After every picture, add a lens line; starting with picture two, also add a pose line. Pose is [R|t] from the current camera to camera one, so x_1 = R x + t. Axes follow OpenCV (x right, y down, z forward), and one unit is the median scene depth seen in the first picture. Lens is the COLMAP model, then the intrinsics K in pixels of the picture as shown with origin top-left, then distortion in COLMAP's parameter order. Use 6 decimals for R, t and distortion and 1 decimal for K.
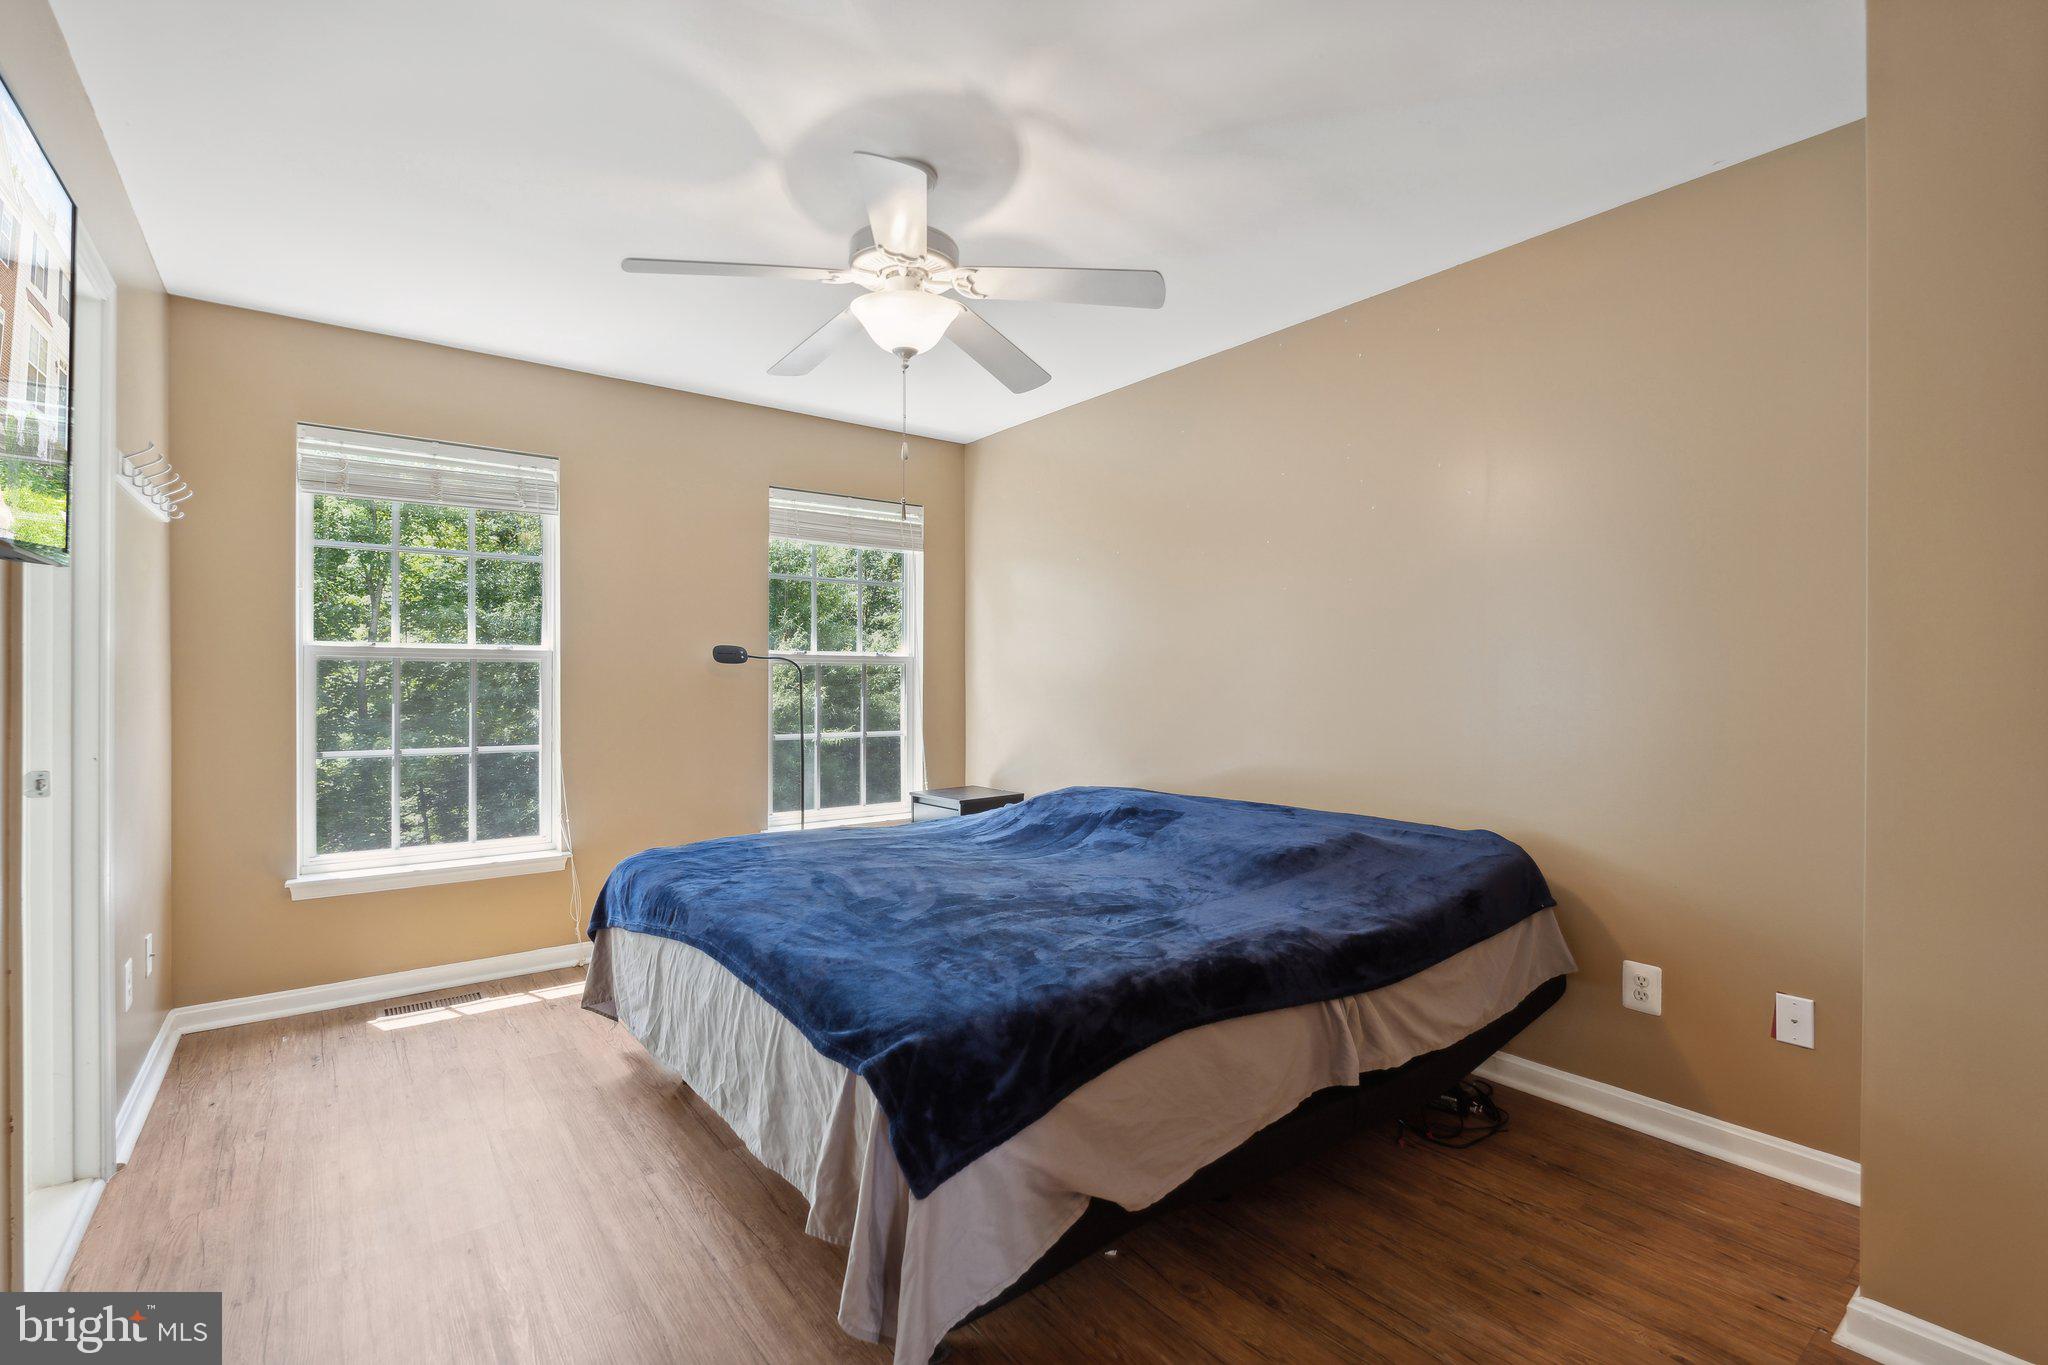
lens RADIAL K [[928.5, 0, 1024.0], [0, 928.5, 682.5], [0, 0, 1]] dist [0.017944, 0.000092]
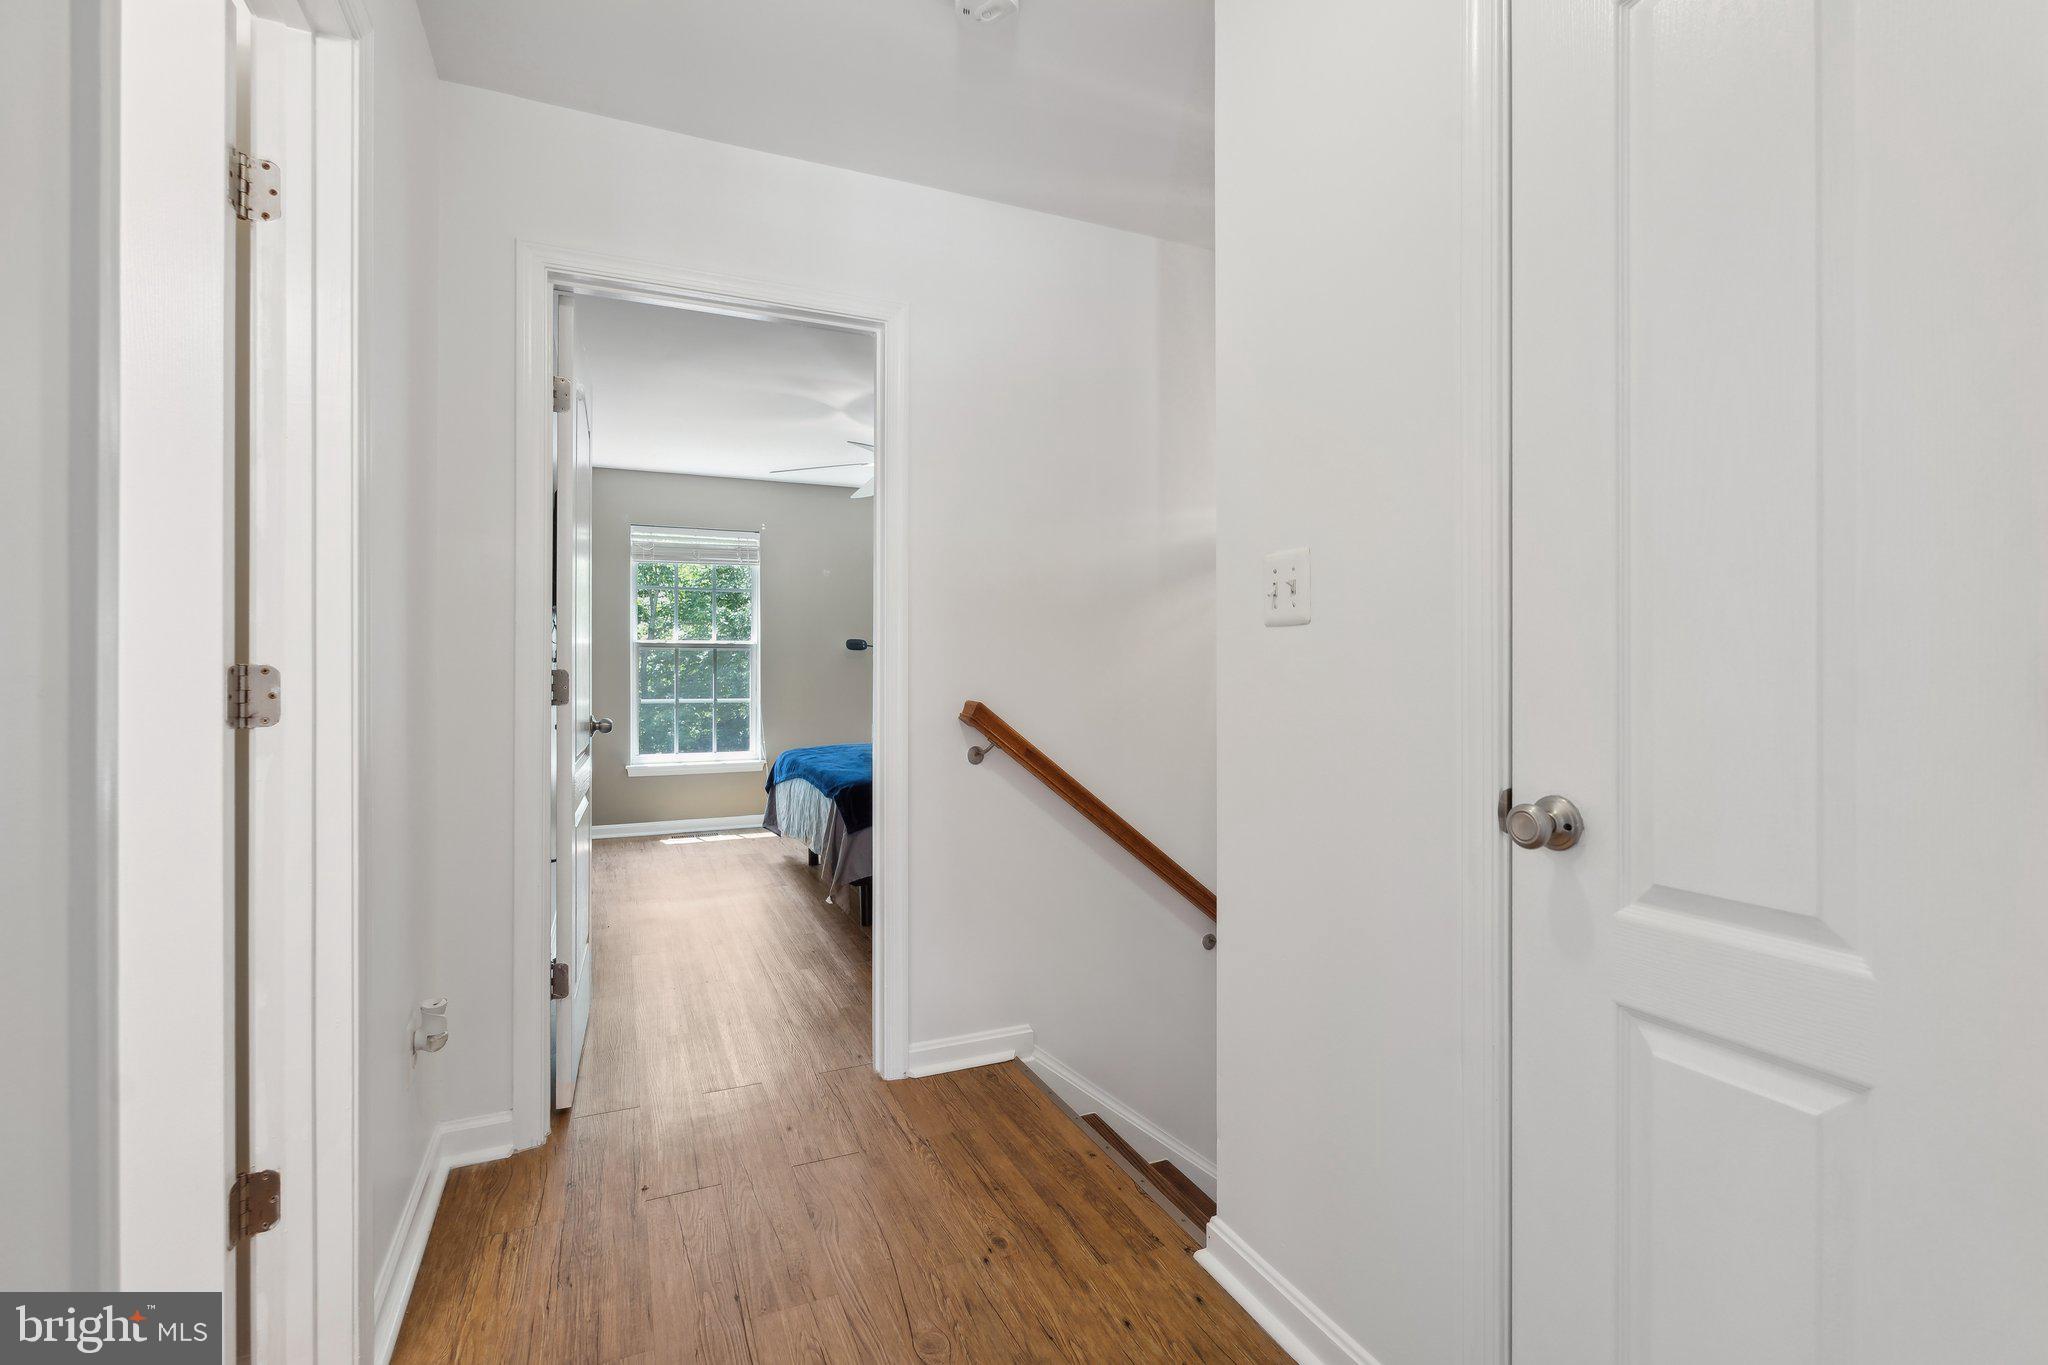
lens RADIAL K [[922.4, 0, 1029.3], [0, 922.4, 667.2], [0, 0, 1]] dist [-0.000135, 0.000094]
pose [[0.976889, -0.000886, -0.213745, 0.378189], [0.000330, 0.999996, -0.002636, 0.015219], [0.213747, 0.002505, 0.976886, -0.597621]]
